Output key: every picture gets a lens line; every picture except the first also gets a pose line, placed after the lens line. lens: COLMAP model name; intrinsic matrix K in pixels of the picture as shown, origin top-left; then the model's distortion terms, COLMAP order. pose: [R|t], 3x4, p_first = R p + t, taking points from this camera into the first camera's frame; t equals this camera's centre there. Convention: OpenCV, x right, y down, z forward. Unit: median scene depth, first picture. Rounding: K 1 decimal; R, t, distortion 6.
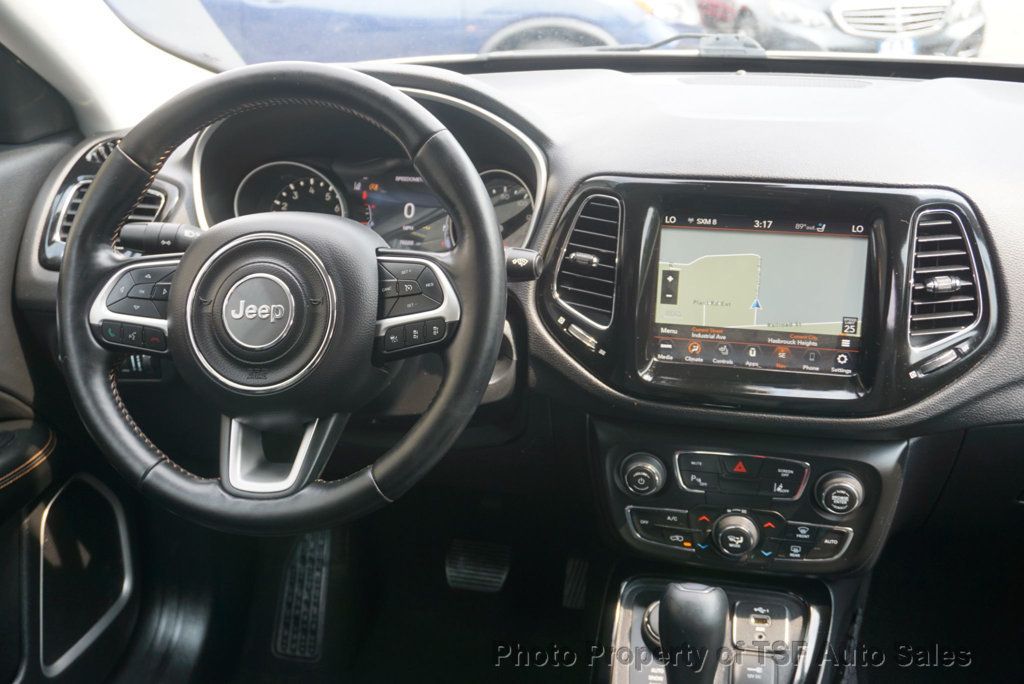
lens RADIAL K [[1096.9, 0, 512.0], [0, 1096.9, 342.0], [0, 0, 1]] dist [0.011634, -0.014904]
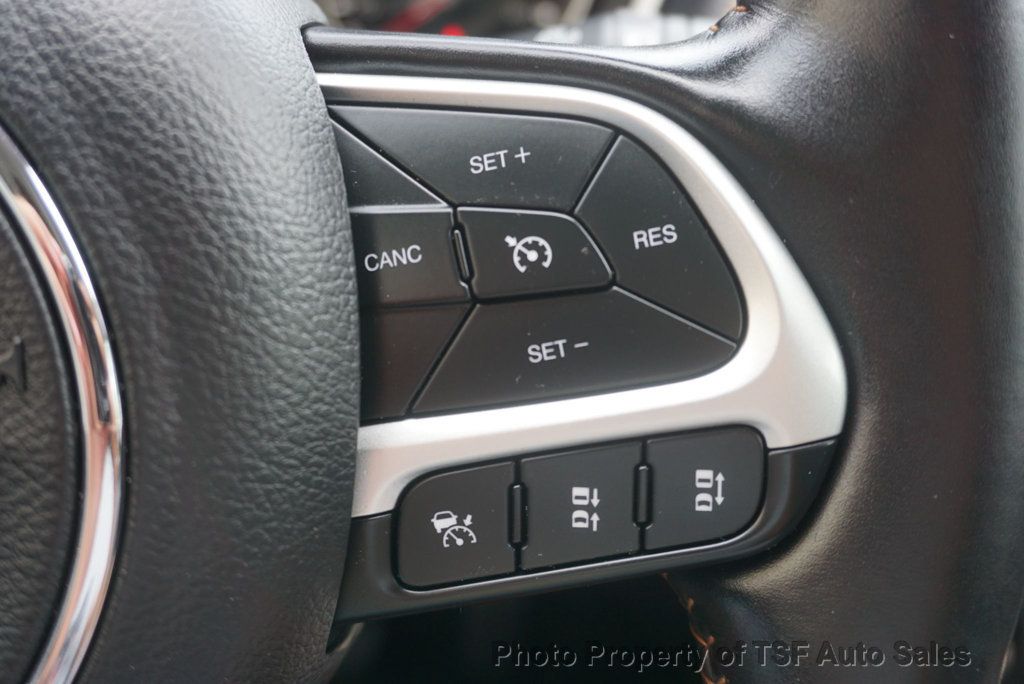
lens RADIAL K [[1048.2, 0, 512.0], [0, 1048.2, 342.0], [0, 0, 1]] dist [0.005114, 0.002780]
pose [[0.951342, -0.063833, 0.301451, -0.135031], [0.013389, 0.985947, 0.166523, -0.057352], [-0.307844, -0.154385, 0.938828, 0.753605]]
